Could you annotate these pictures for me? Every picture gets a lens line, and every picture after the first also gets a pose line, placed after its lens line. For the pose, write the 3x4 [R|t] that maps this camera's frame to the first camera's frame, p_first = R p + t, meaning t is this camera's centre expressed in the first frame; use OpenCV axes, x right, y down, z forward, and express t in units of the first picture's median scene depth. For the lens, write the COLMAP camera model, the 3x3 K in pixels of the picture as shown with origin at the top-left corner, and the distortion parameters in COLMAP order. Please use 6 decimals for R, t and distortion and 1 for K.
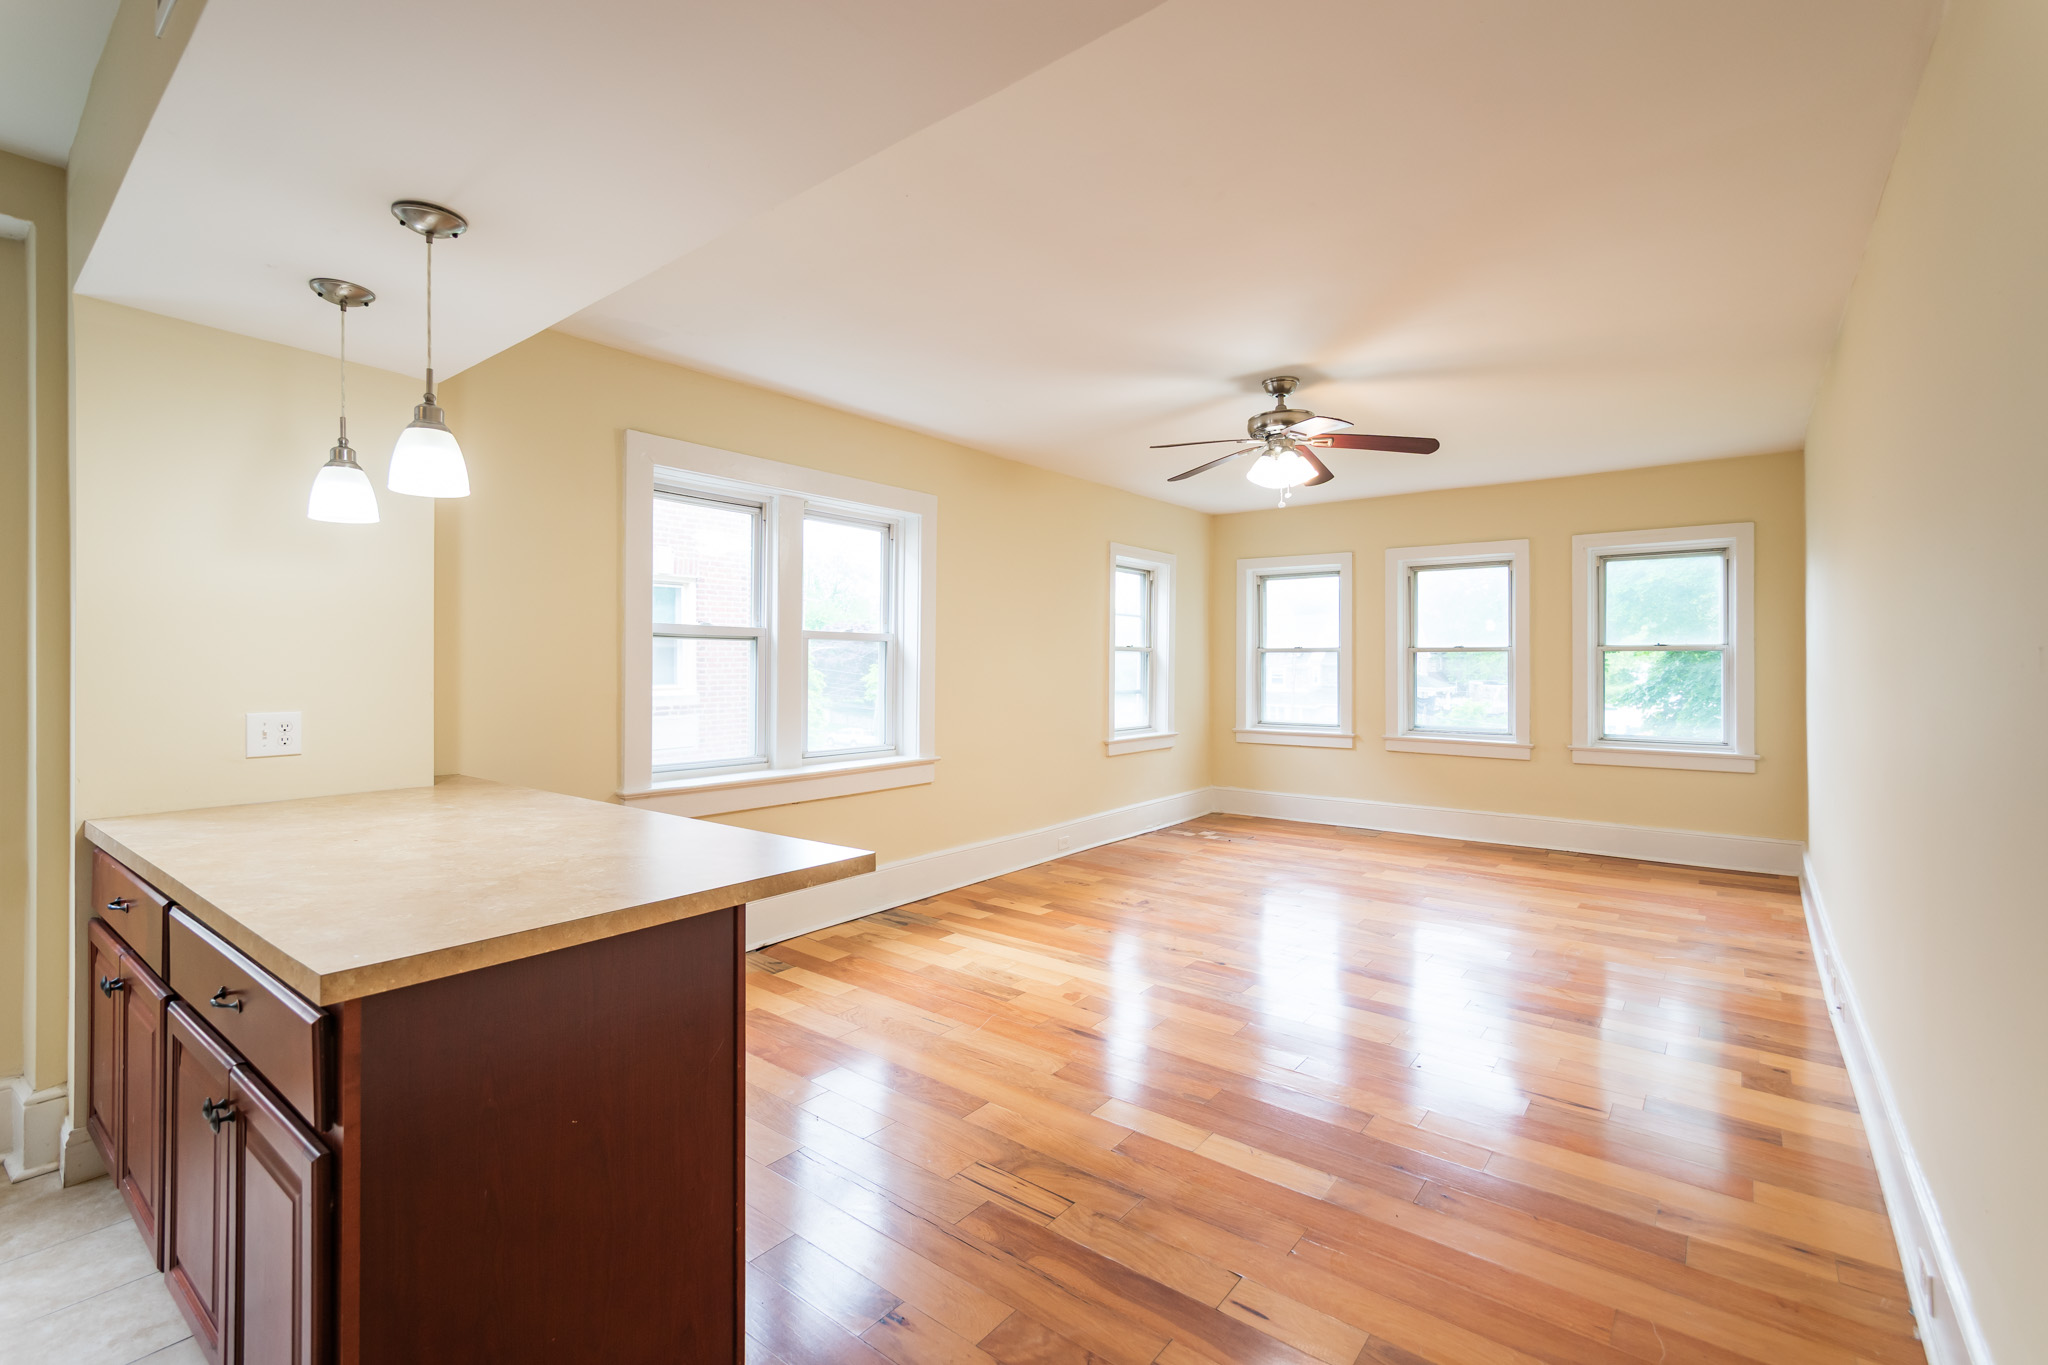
lens RADIAL K [[914.0, 0, 1048.3], [0, 914.0, 667.5], [0, 0, 1]] dist [-0.001196, 0.000672]
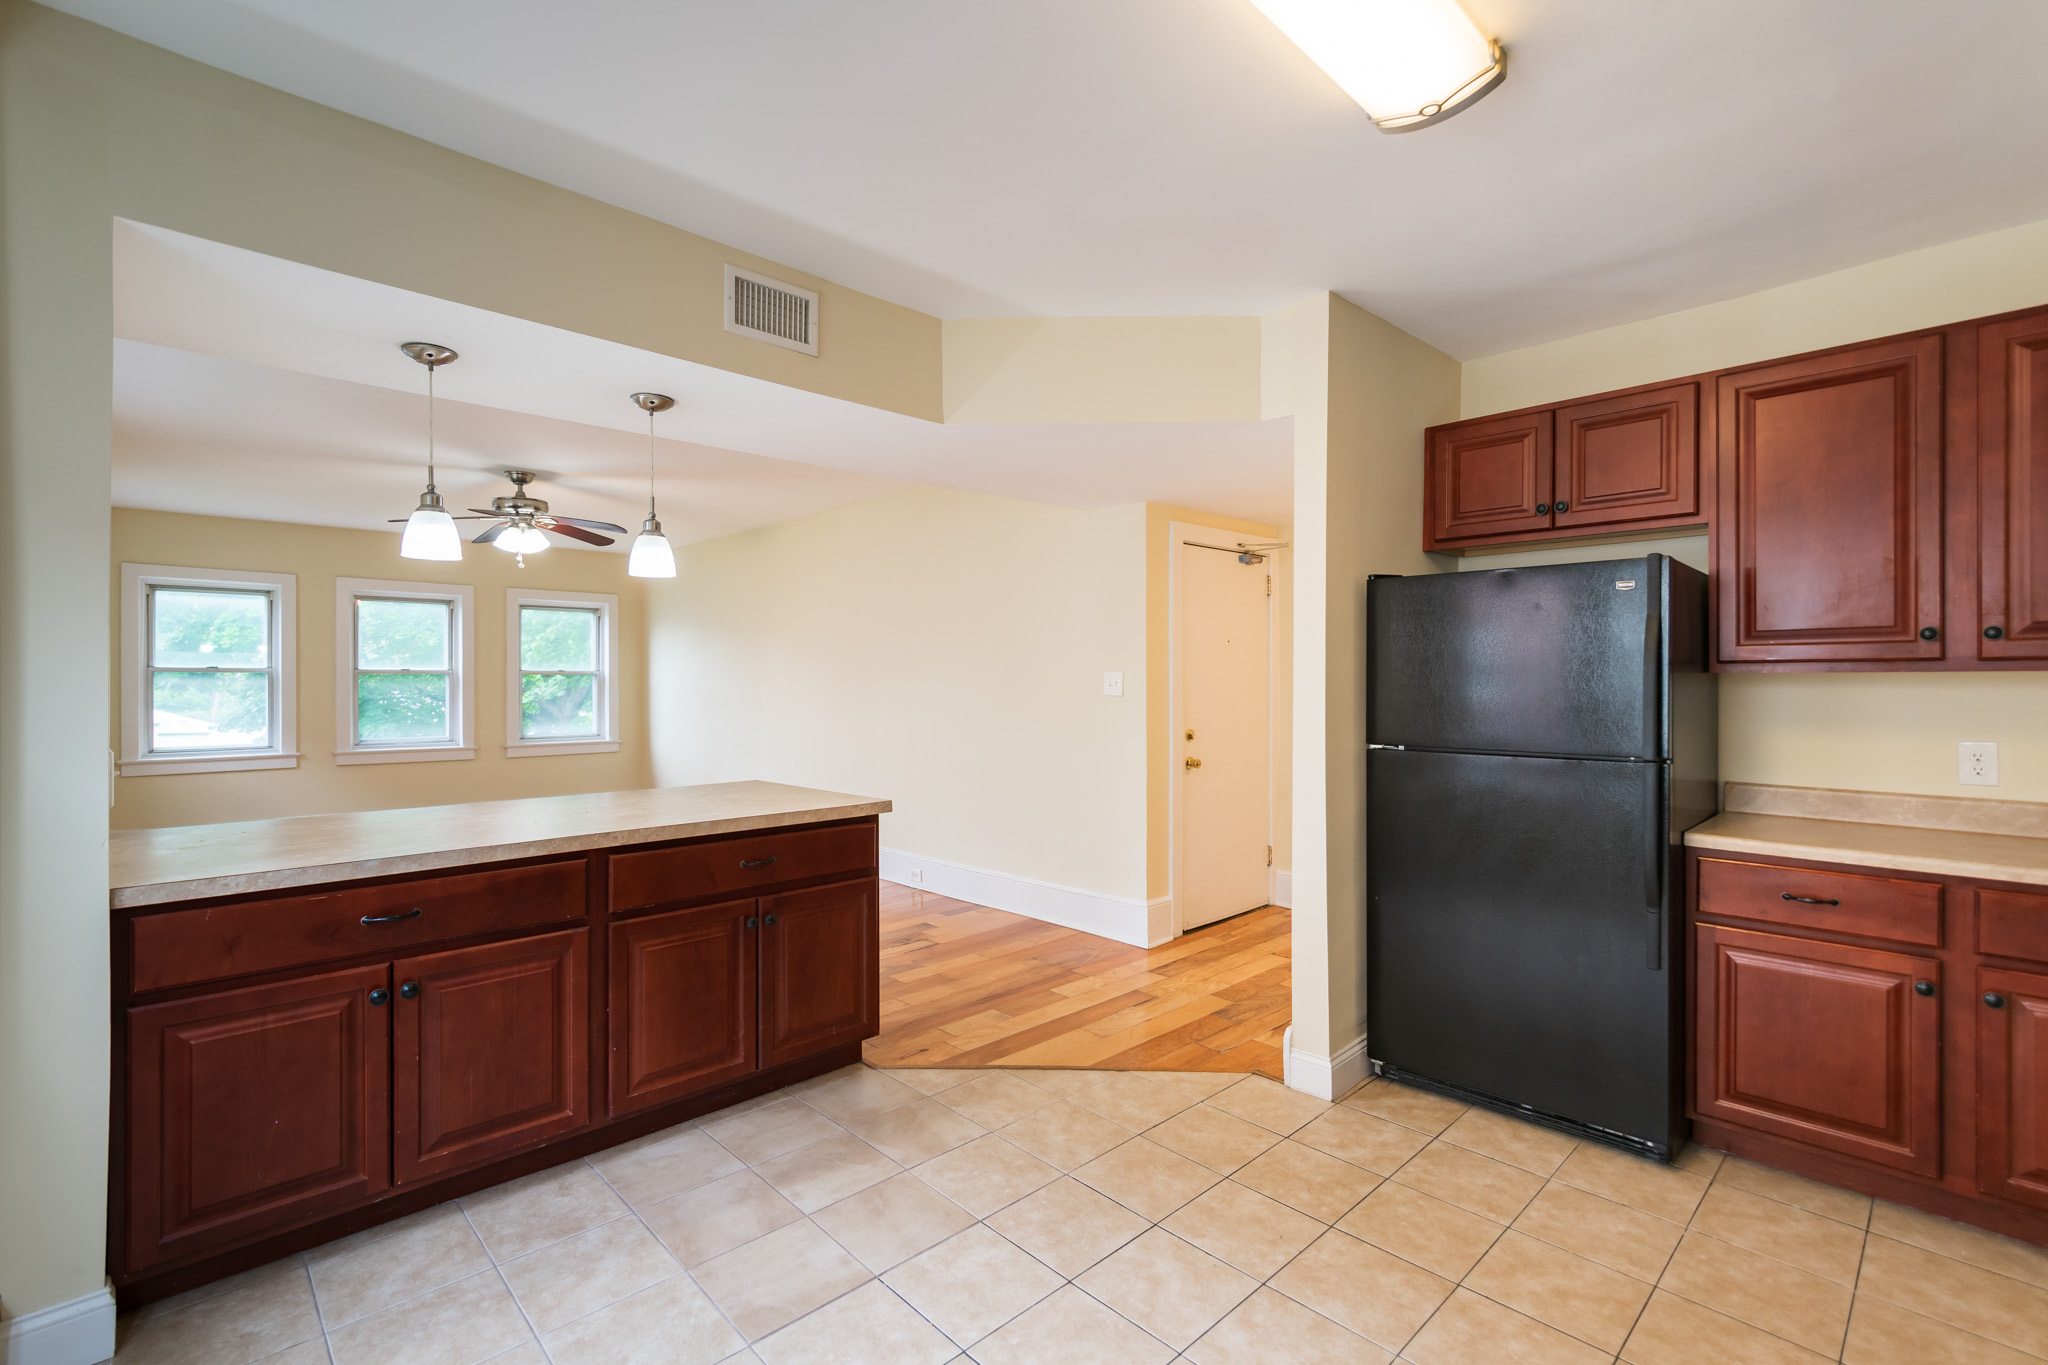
lens RADIAL K [[914.0, 0, 1036.5], [0, 914.0, 685.2], [0, 0, 1]] dist [-0.001196, 0.000672]
pose [[0.149045, -0.005435, 0.988815, -0.828302], [0.007362, 0.999963, 0.004387, -0.002406], [-0.988803, 0.006626, 0.149080, 0.043572]]
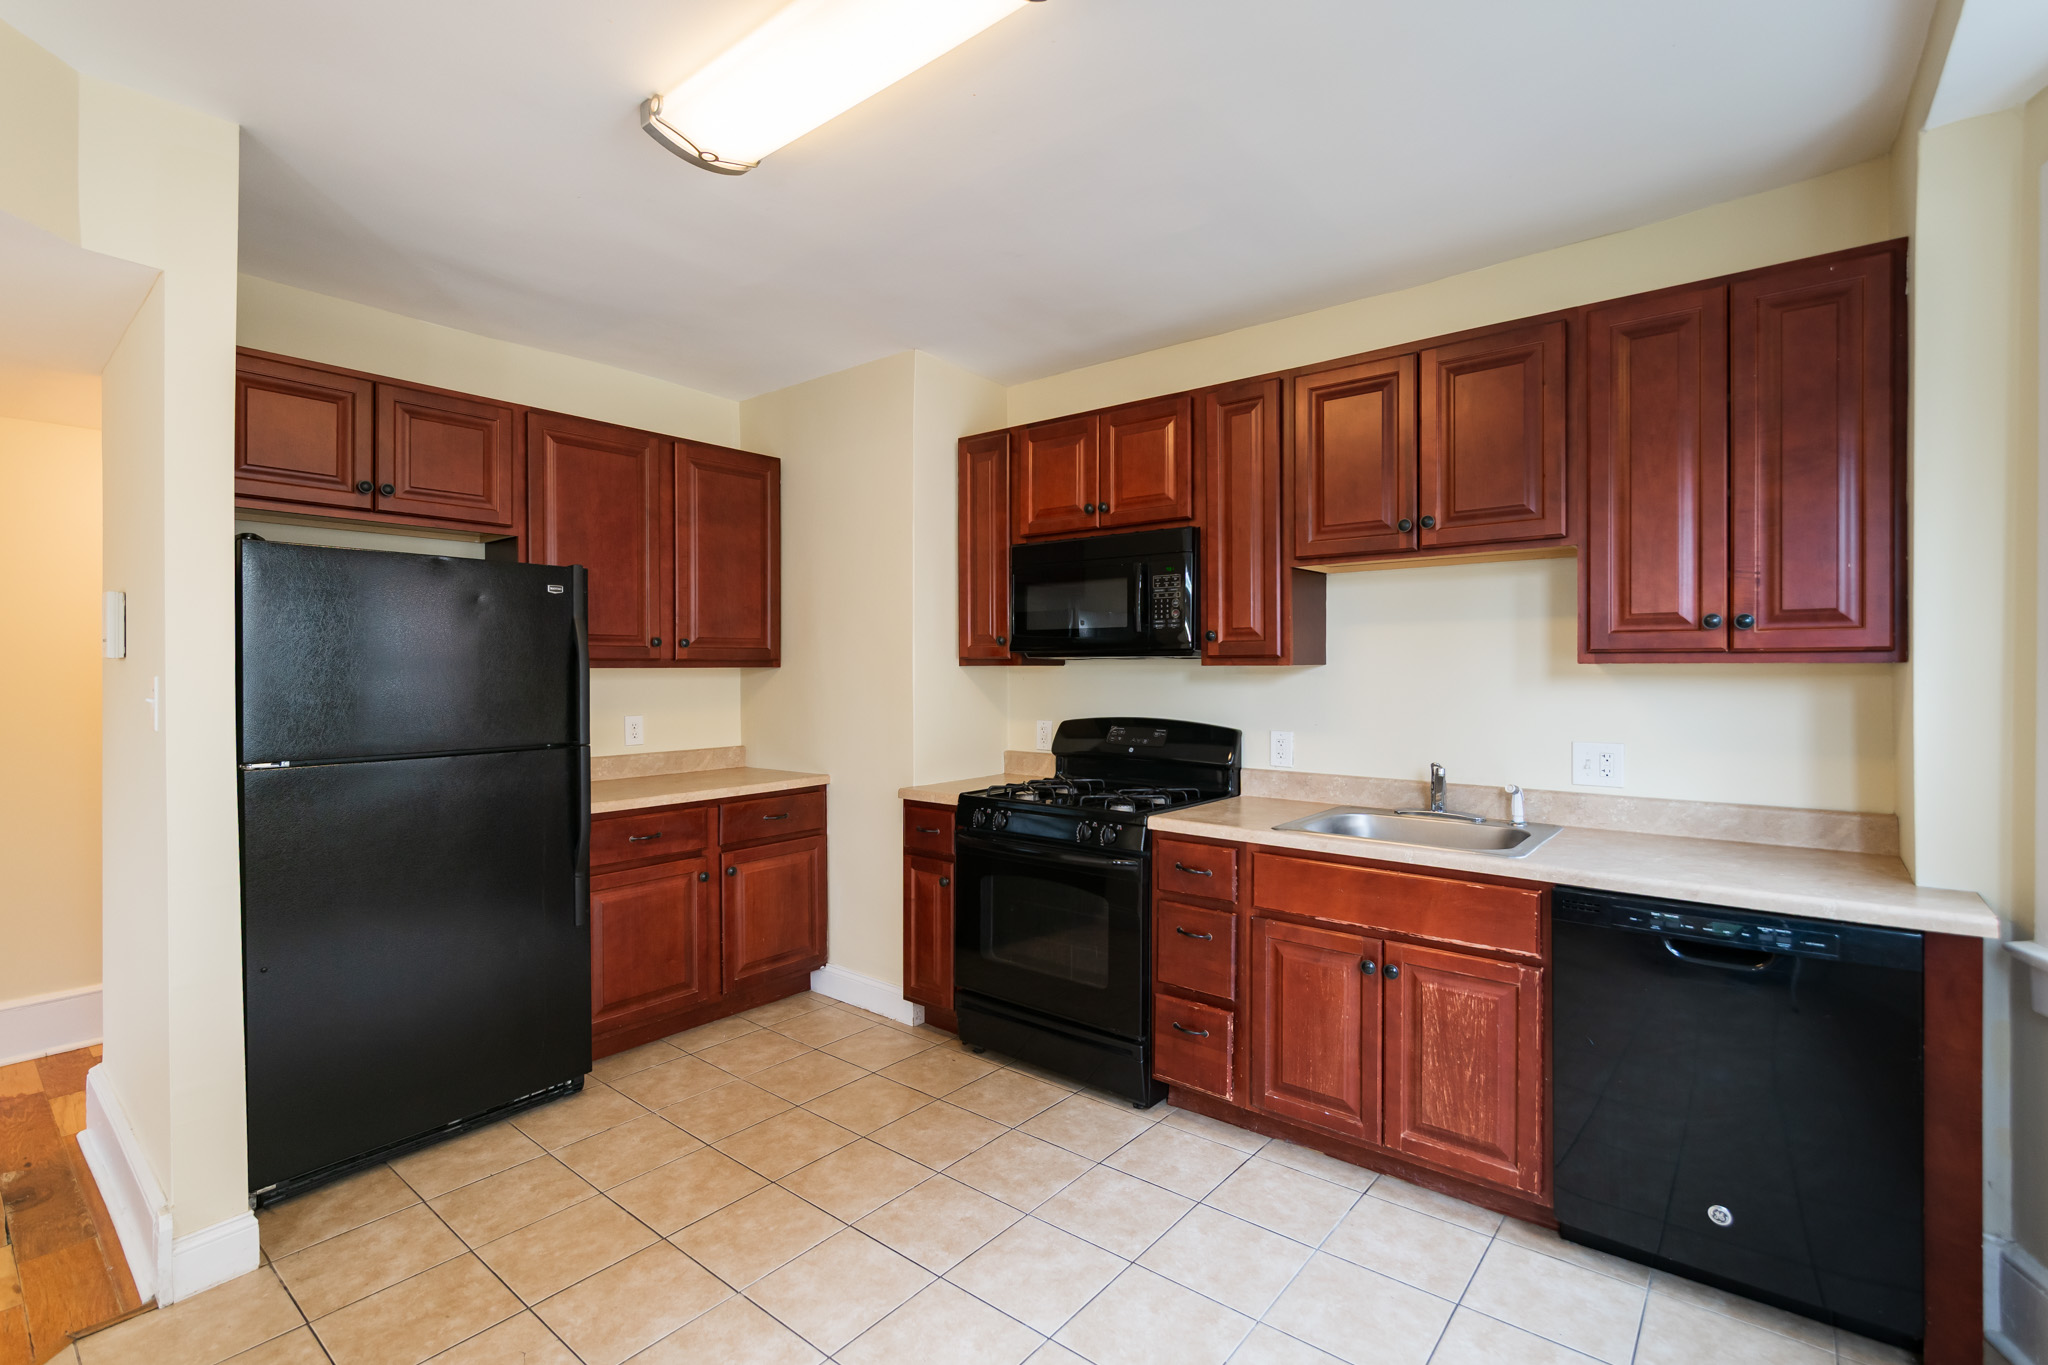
lens RADIAL K [[914.0, 0, 1042.8], [0, 914.0, 670.4], [0, 0, 1]] dist [-0.001196, 0.000672]
pose [[-0.999604, 0.004586, 0.027767, -0.584305], [0.004848, 0.999944, 0.009387, -0.007099], [-0.027722, 0.009518, -0.999570, 0.361562]]
